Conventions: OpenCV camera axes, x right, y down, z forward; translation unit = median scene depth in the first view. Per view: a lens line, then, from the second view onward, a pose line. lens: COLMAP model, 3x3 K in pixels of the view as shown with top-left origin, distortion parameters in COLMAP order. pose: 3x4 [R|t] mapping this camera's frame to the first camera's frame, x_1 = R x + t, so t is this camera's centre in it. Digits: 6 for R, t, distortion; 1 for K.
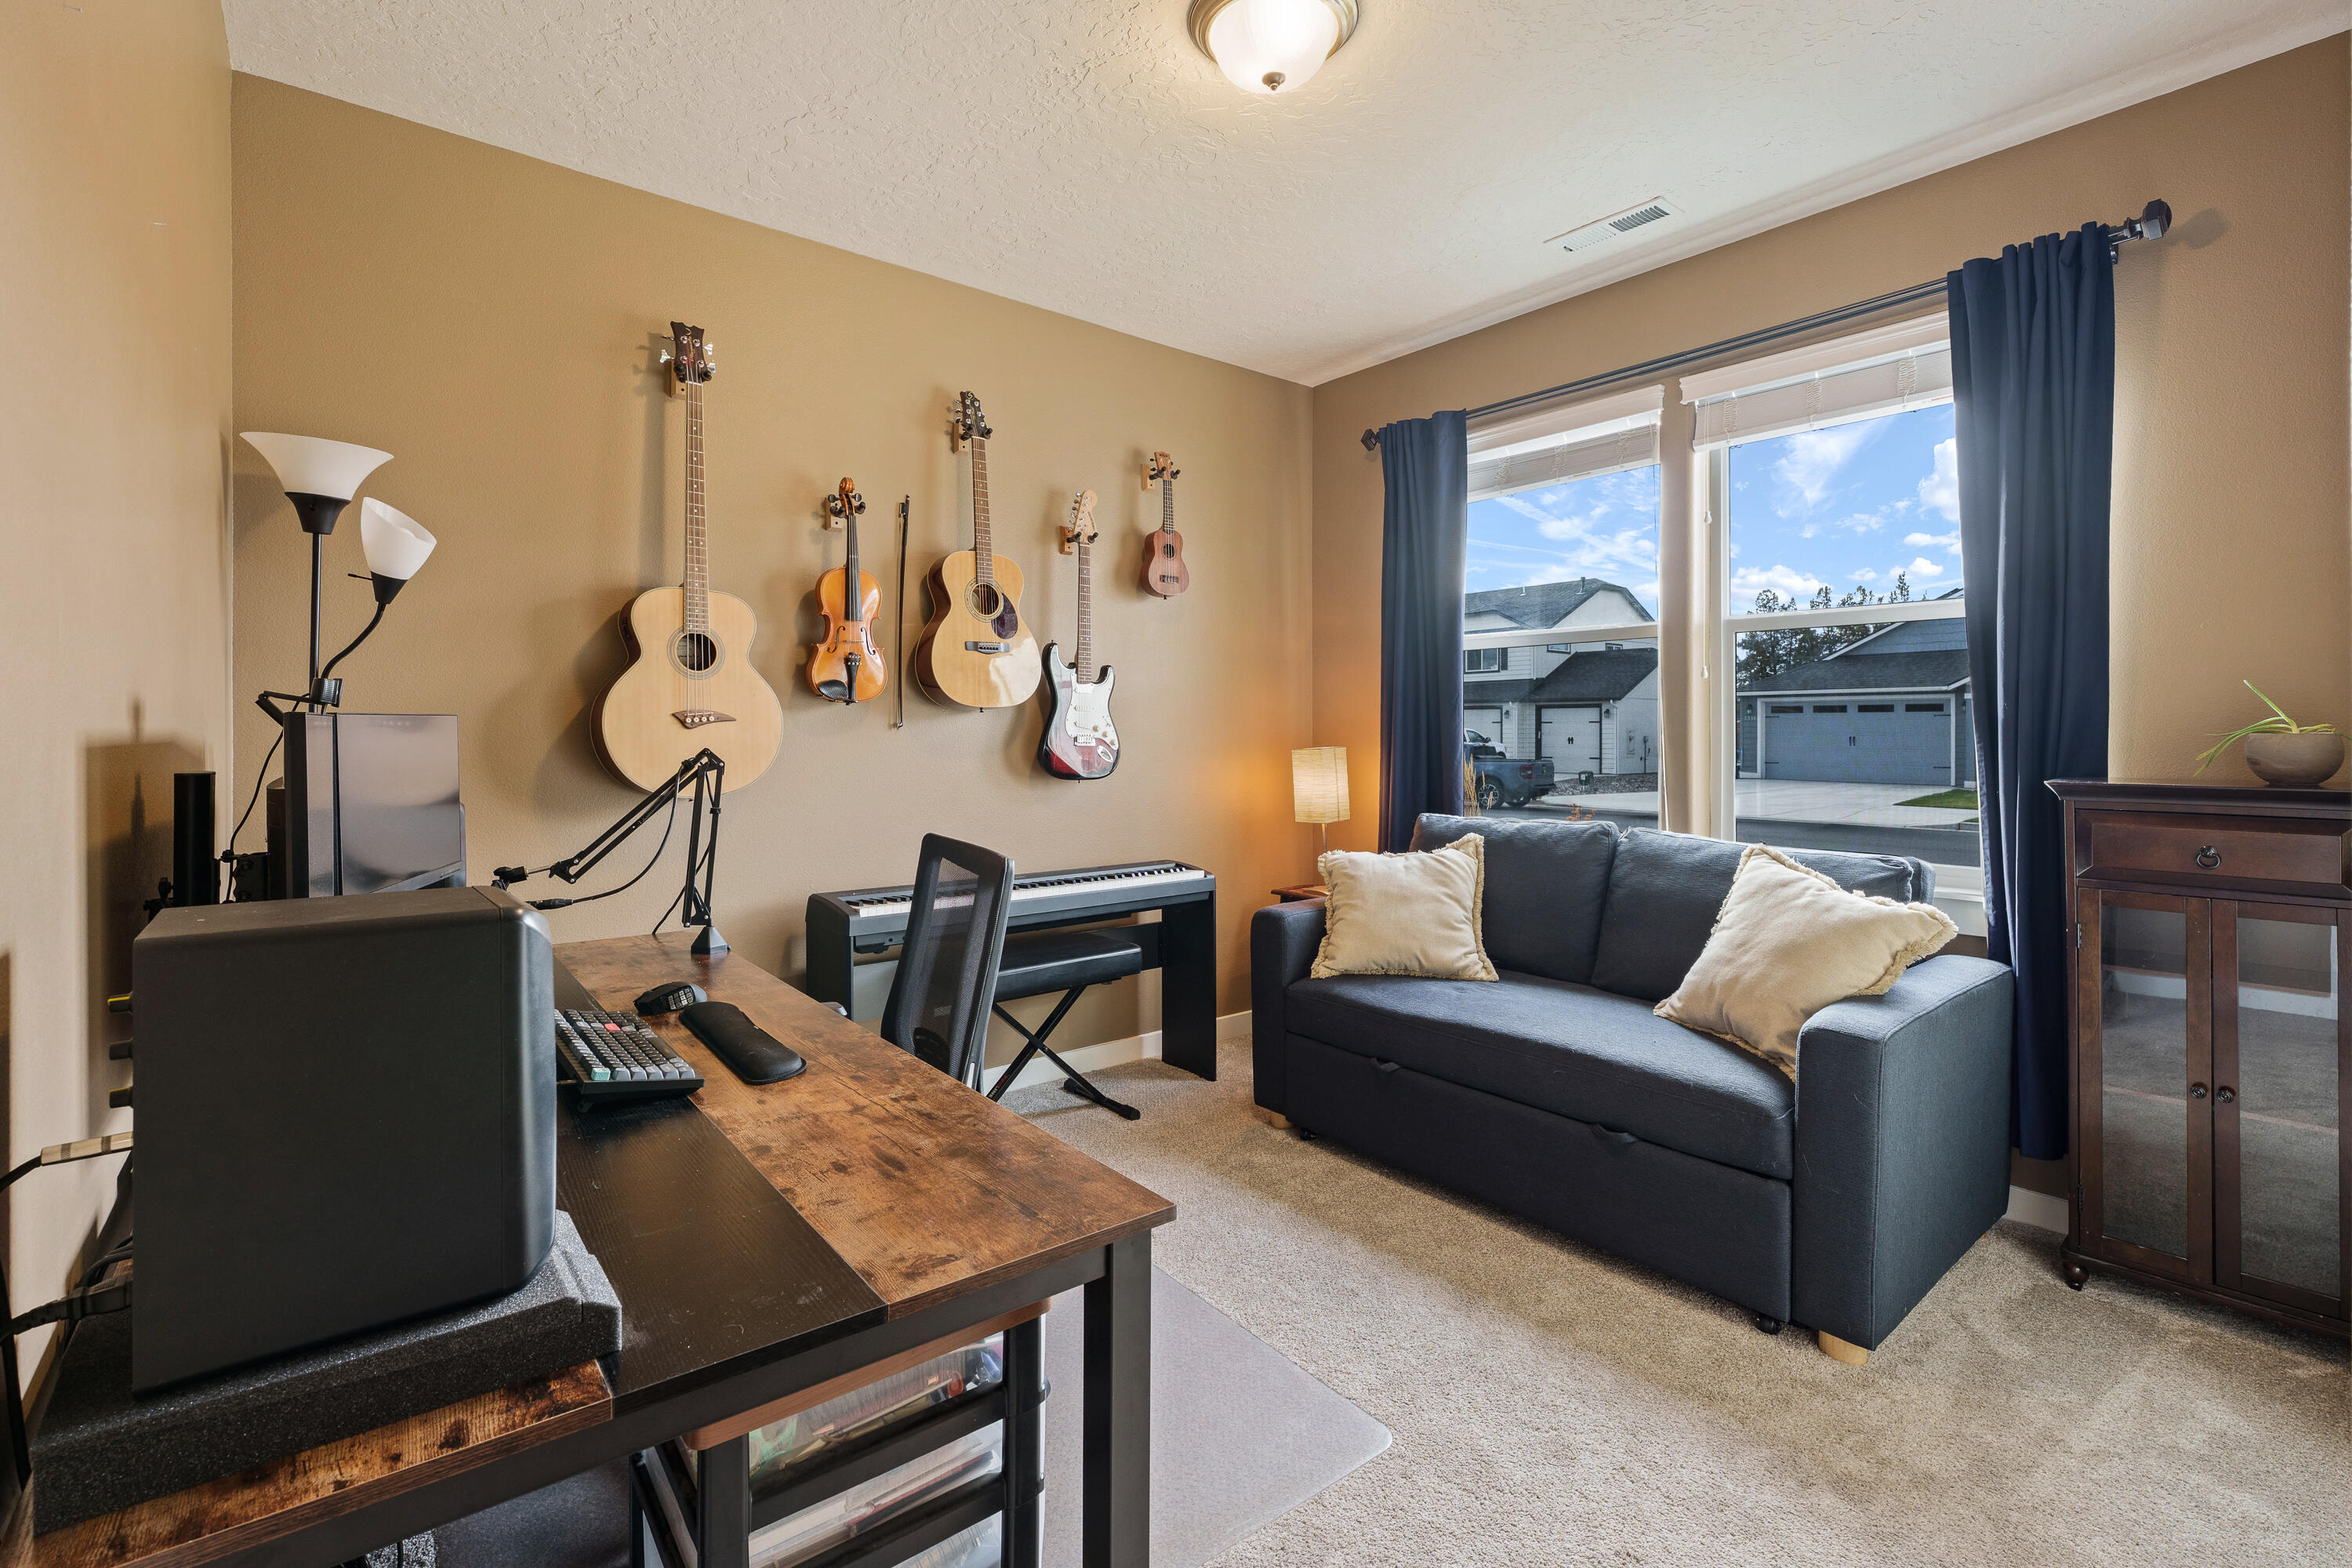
lens RADIAL K [[1025.4, 0, 1171.7], [0, 1025.4, 734.2], [0, 0, 1]] dist [0.003001, 0.001092]
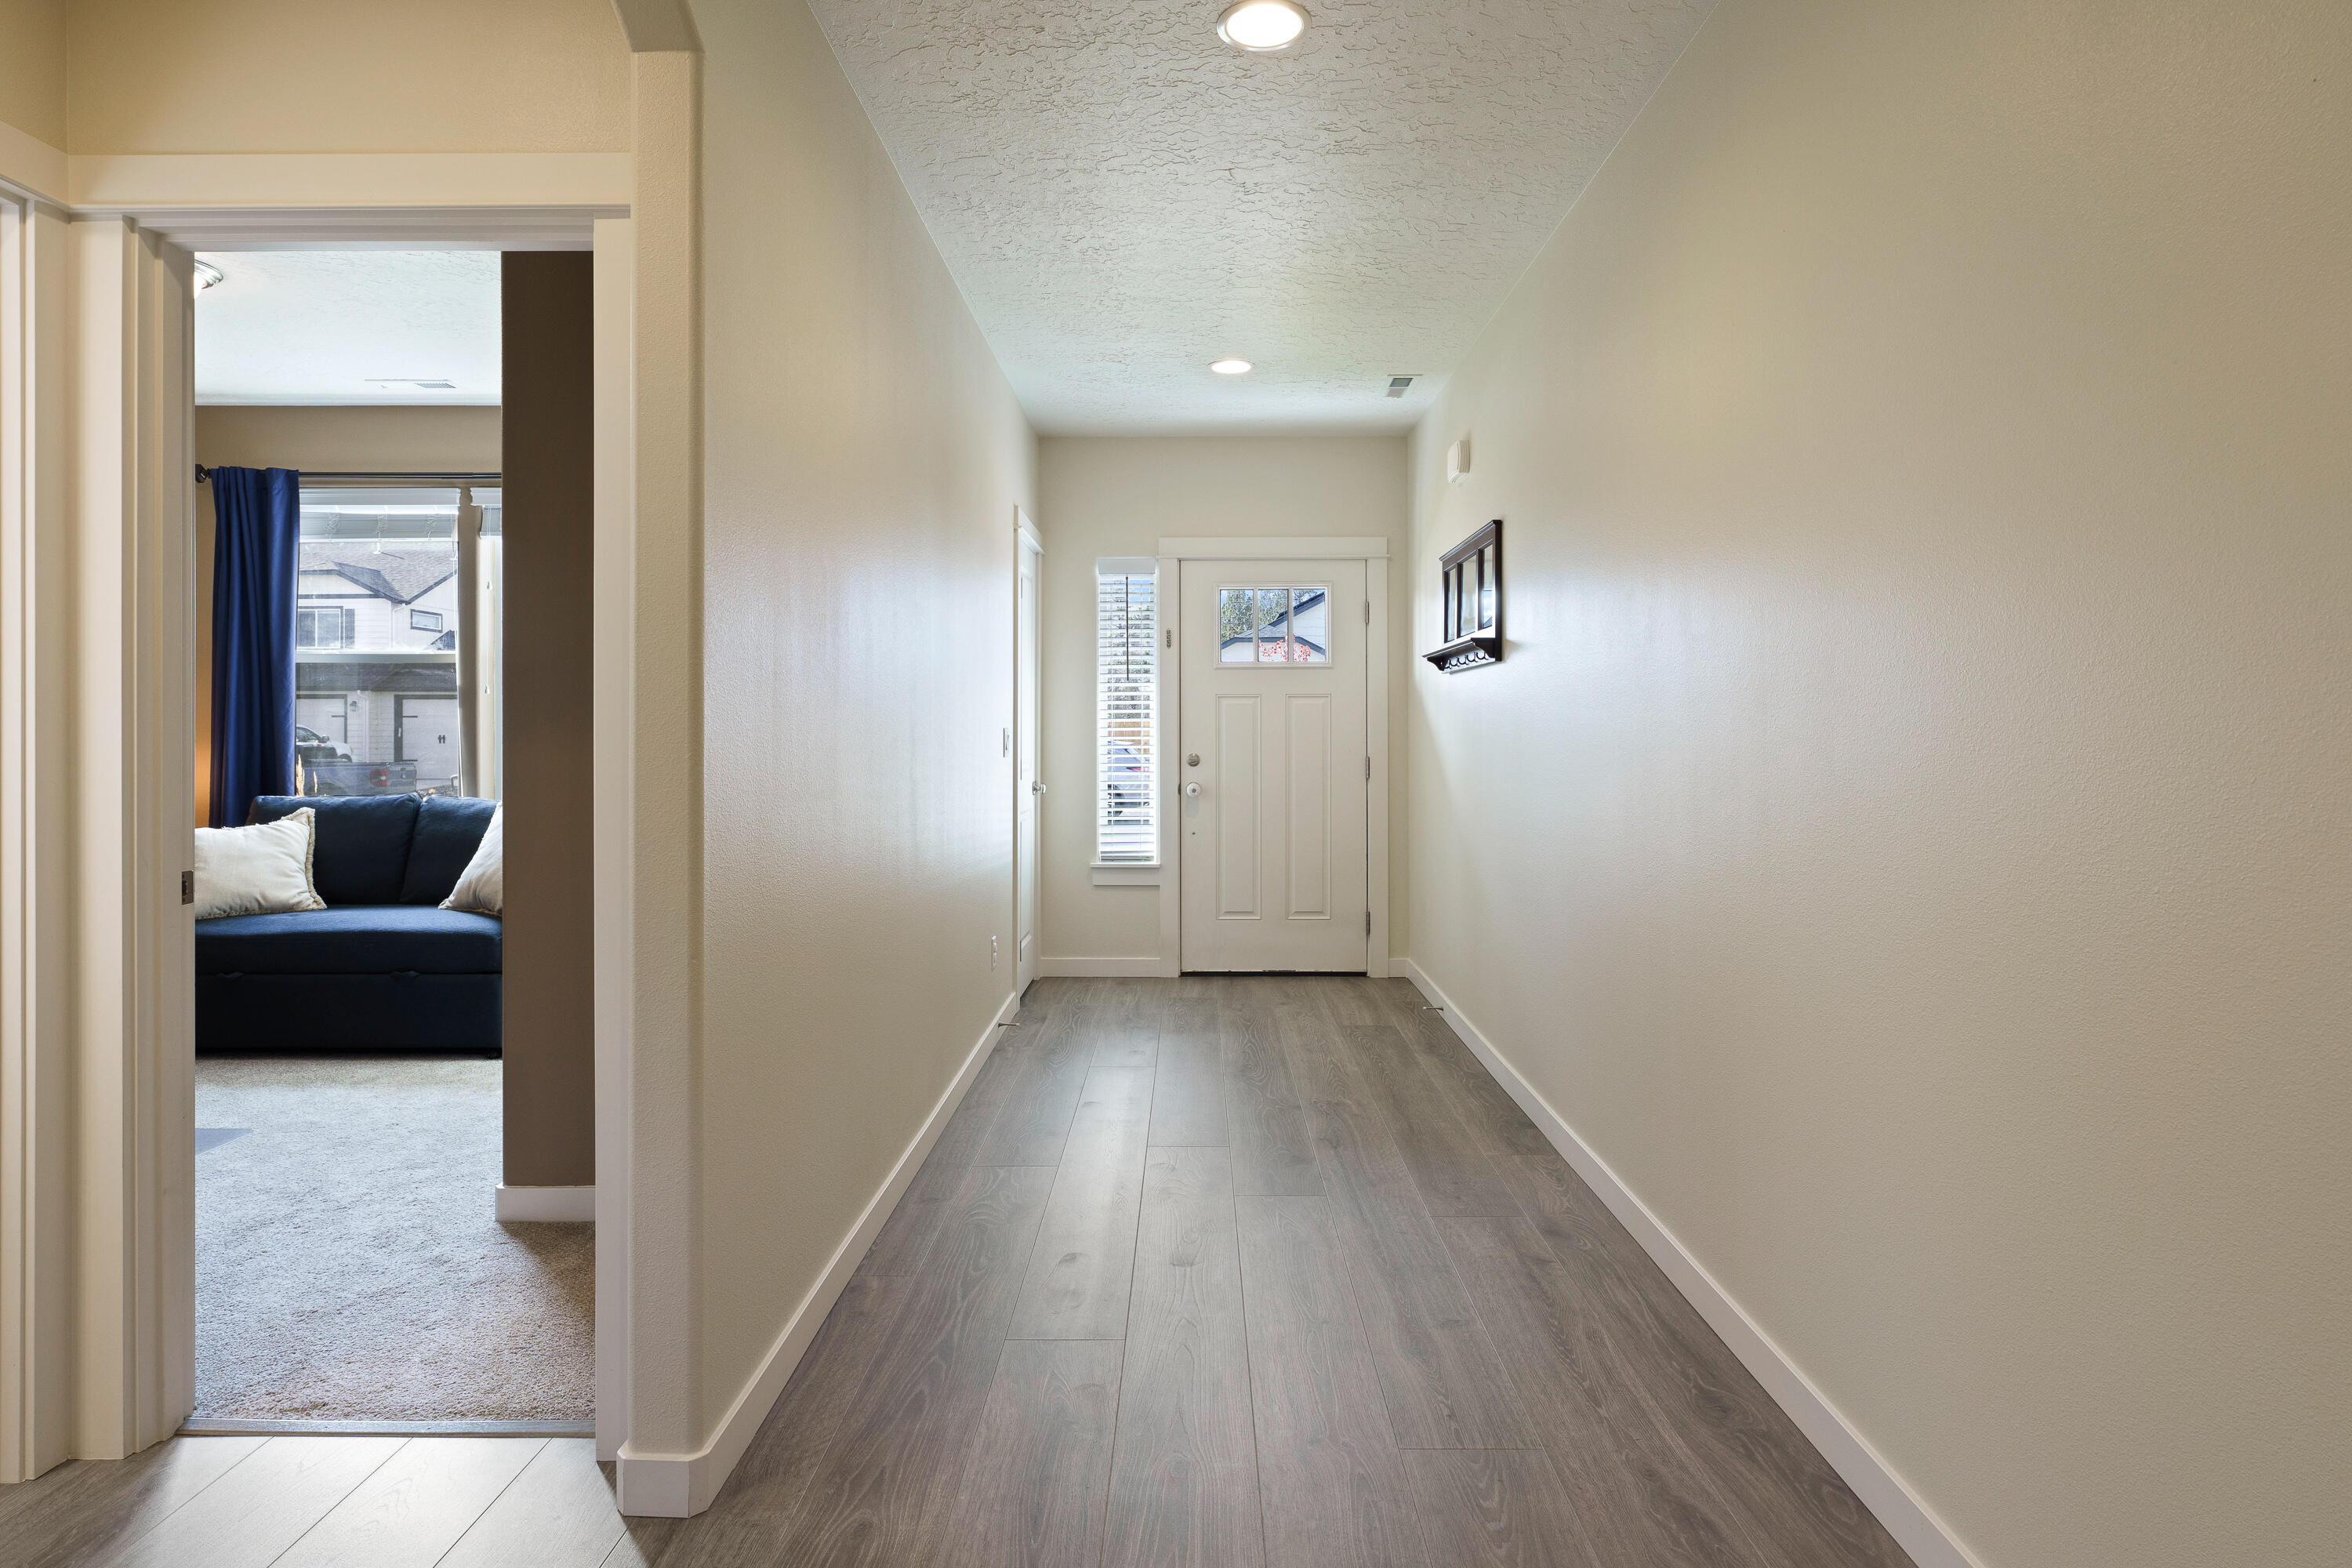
lens RADIAL K [[1314.9, 0, 1221.3], [0, 1314.9, 726.6], [0, 0, 1]] dist [-0.002253, -0.002011]
pose [[0.624061, 0.001093, 0.781375, -0.256248], [0.001132, 0.999997, -0.002304, -0.001920], [-0.781375, 0.002322, 0.624057, -0.859652]]
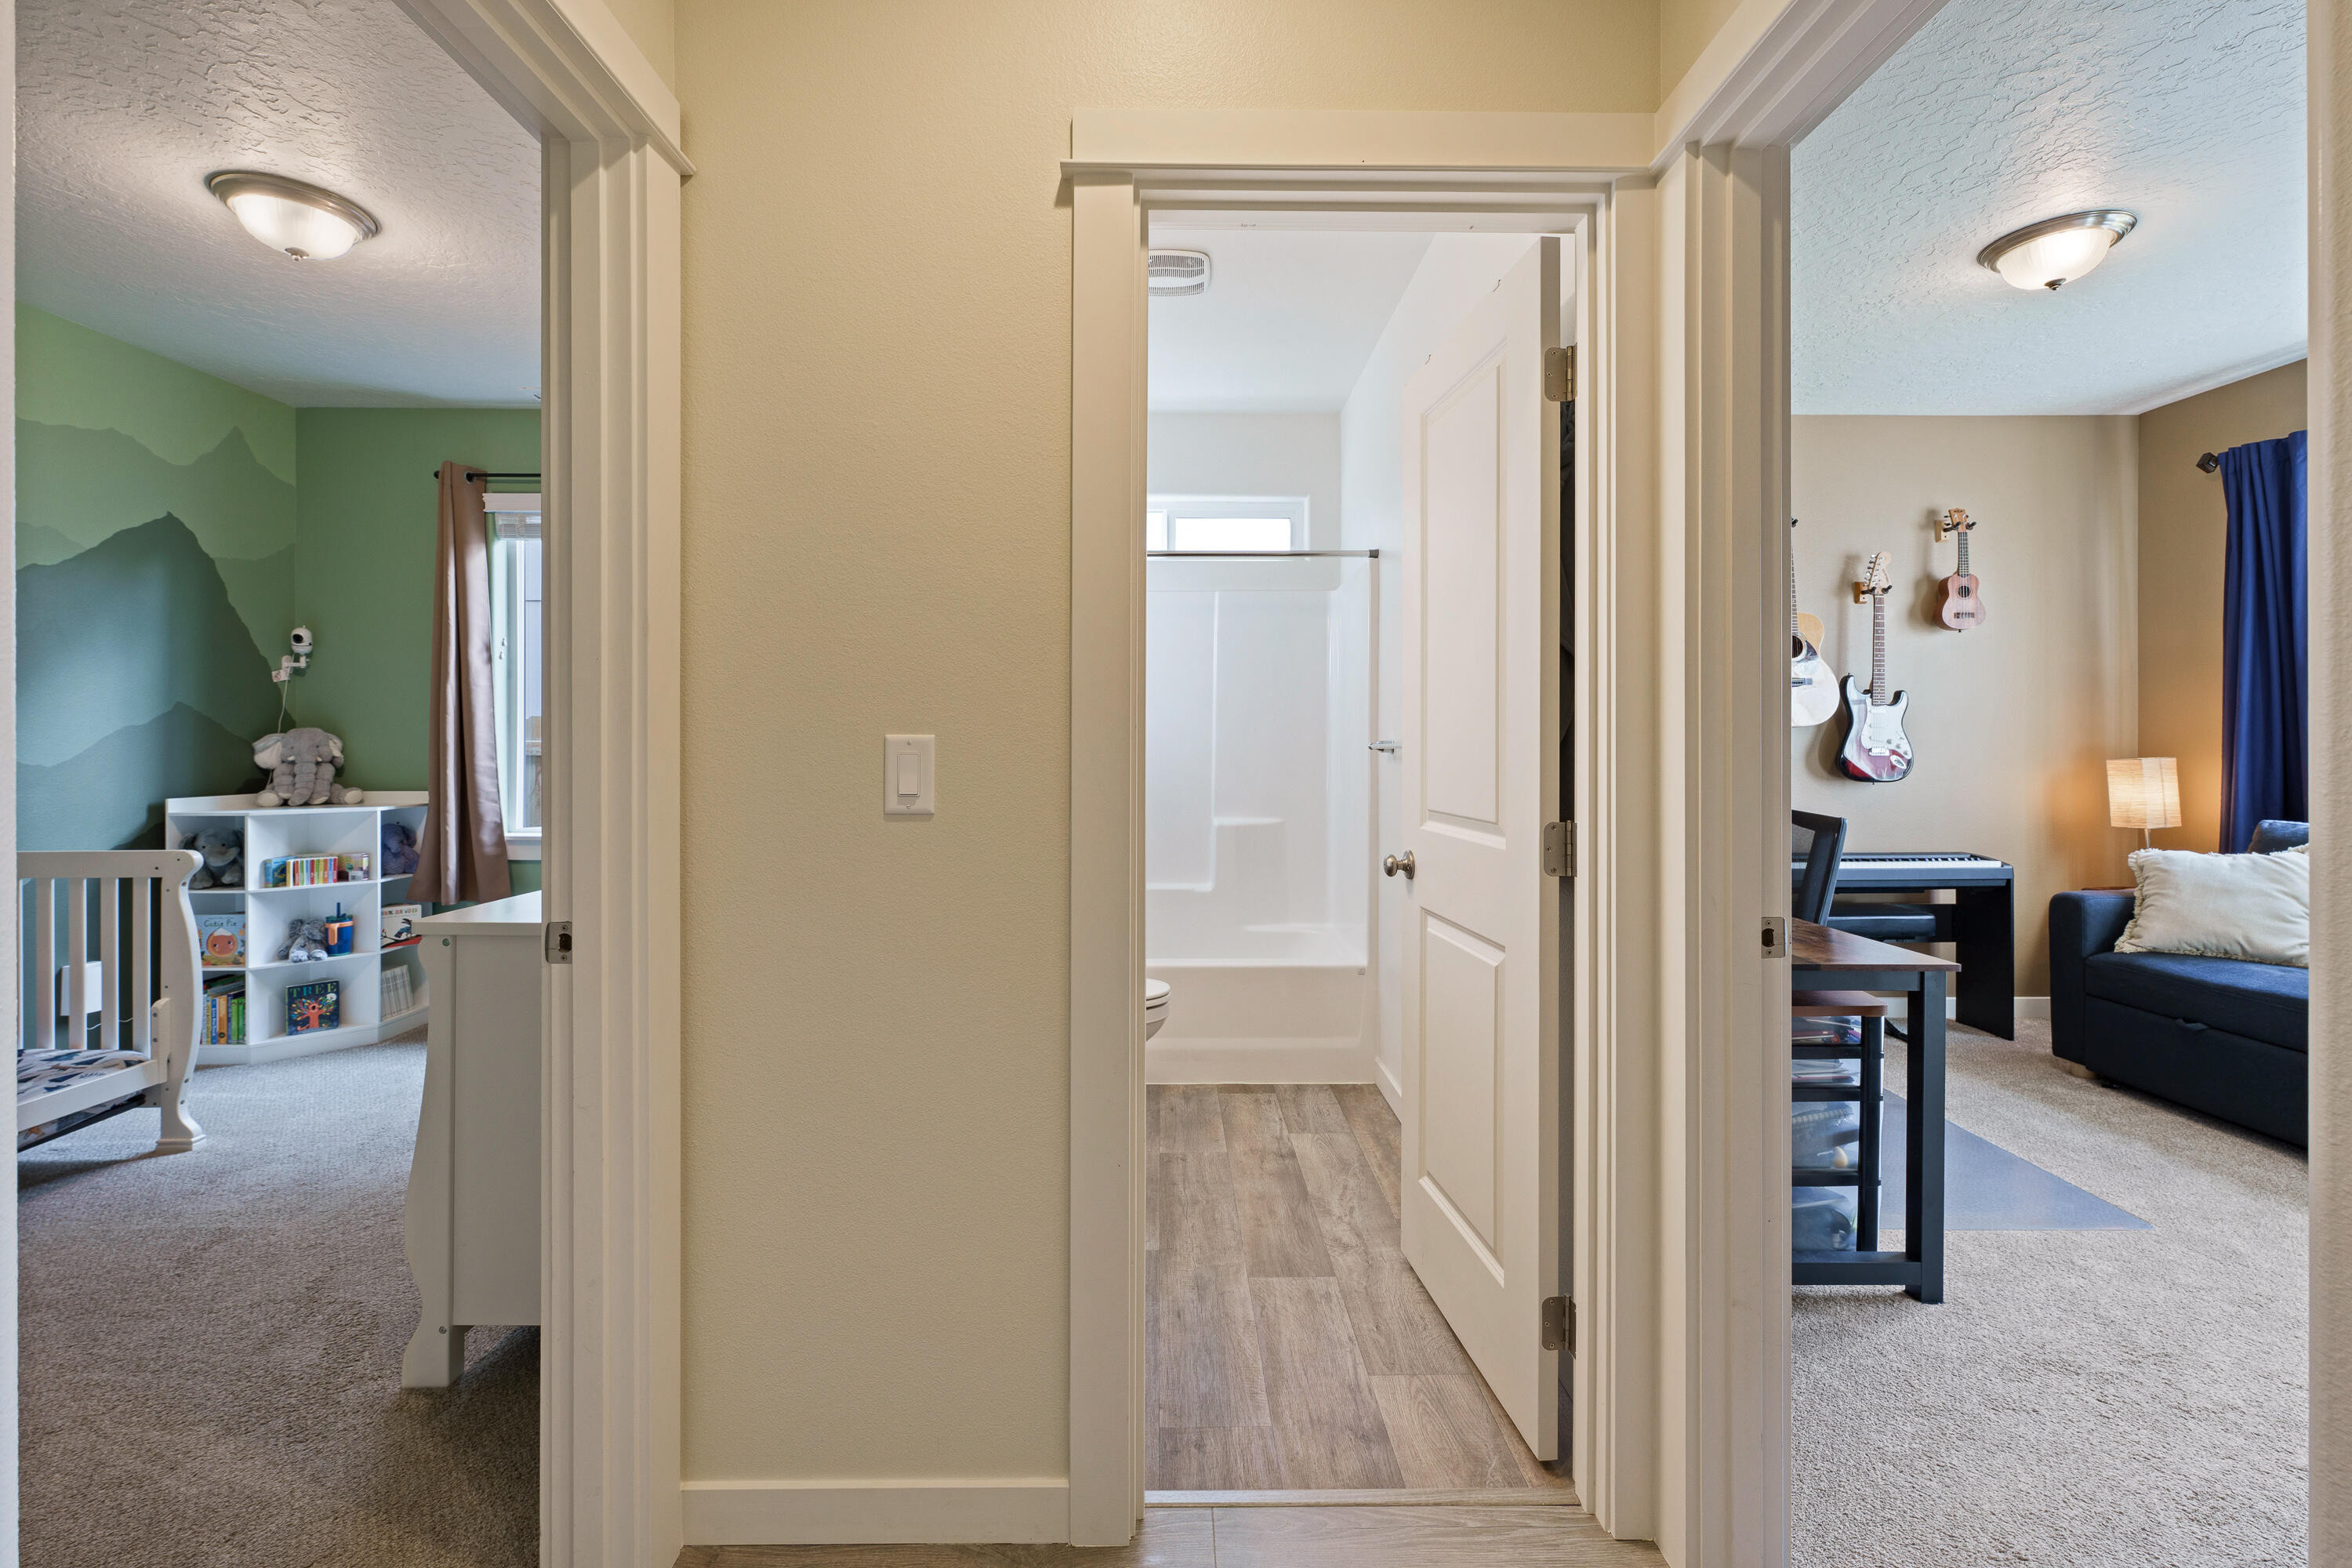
lens RADIAL K [[1025.4, 0, 1180.1], [0, 1025.4, 746.9], [0, 0, 1]] dist [0.003001, 0.001092]
pose [[0.790210, 0.001161, -0.612836, 0.009692], [0.000717, 0.999996, 0.002819, -0.002645], [0.612836, -0.002667, 0.790205, -0.505509]]
